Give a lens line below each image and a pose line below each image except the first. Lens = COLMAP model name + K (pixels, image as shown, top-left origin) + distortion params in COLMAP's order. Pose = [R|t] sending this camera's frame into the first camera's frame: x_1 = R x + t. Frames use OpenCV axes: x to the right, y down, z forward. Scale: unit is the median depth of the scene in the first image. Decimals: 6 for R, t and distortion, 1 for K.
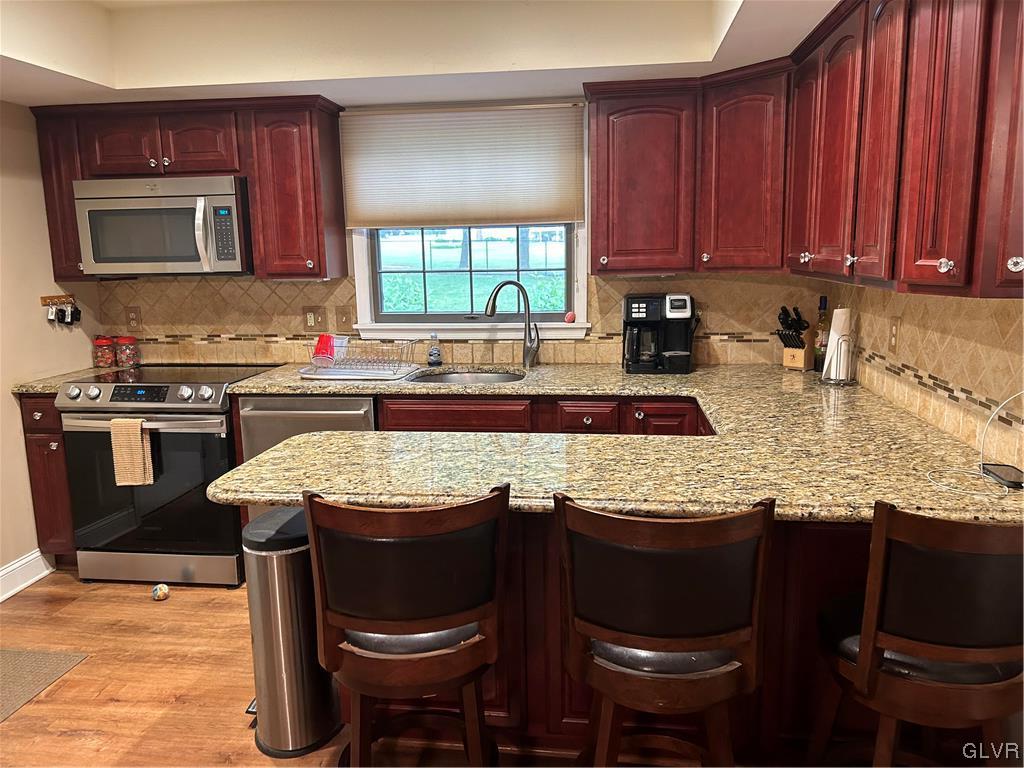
lens RADIAL K [[766.7, 0, 512.0], [0, 766.7, 384.0], [0, 0, 1]] dist [0.081303, -0.100689]
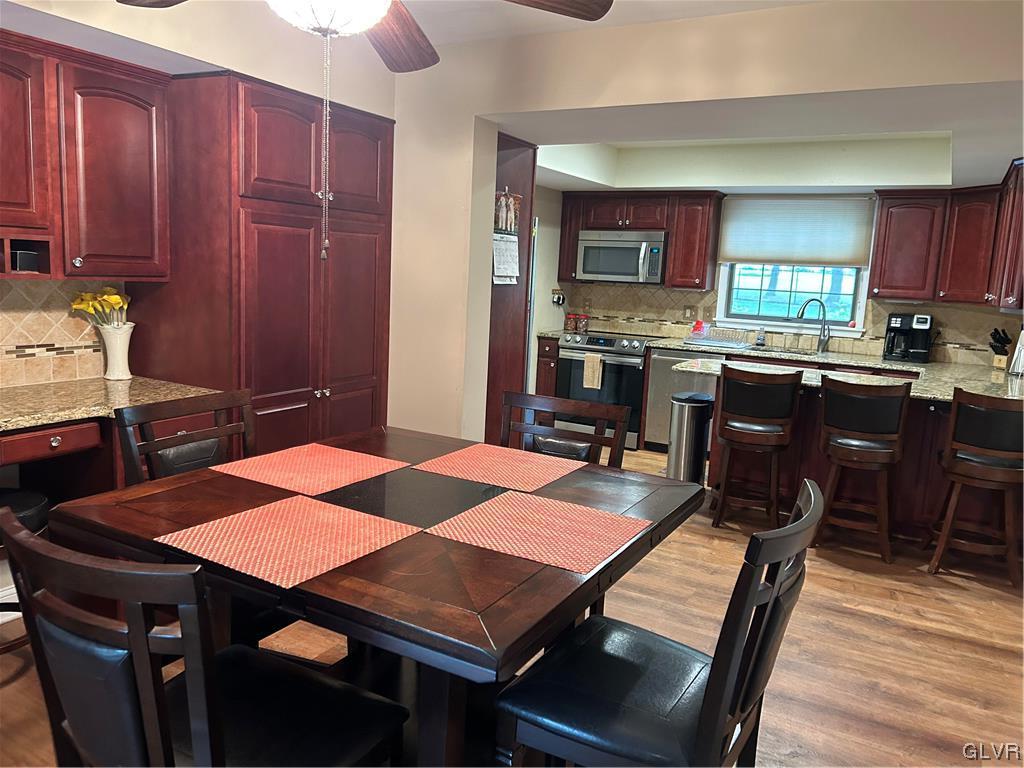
lens RADIAL K [[766.7, 0, 512.0], [0, 766.7, 384.0], [0, 0, 1]] dist [0.081303, -0.100689]
pose [[0.924864, 0.122475, -0.360037, 0.017002], [-0.132928, 0.991116, -0.004314, 0.145865], [0.356310, 0.051849, 0.932928, -0.812666]]
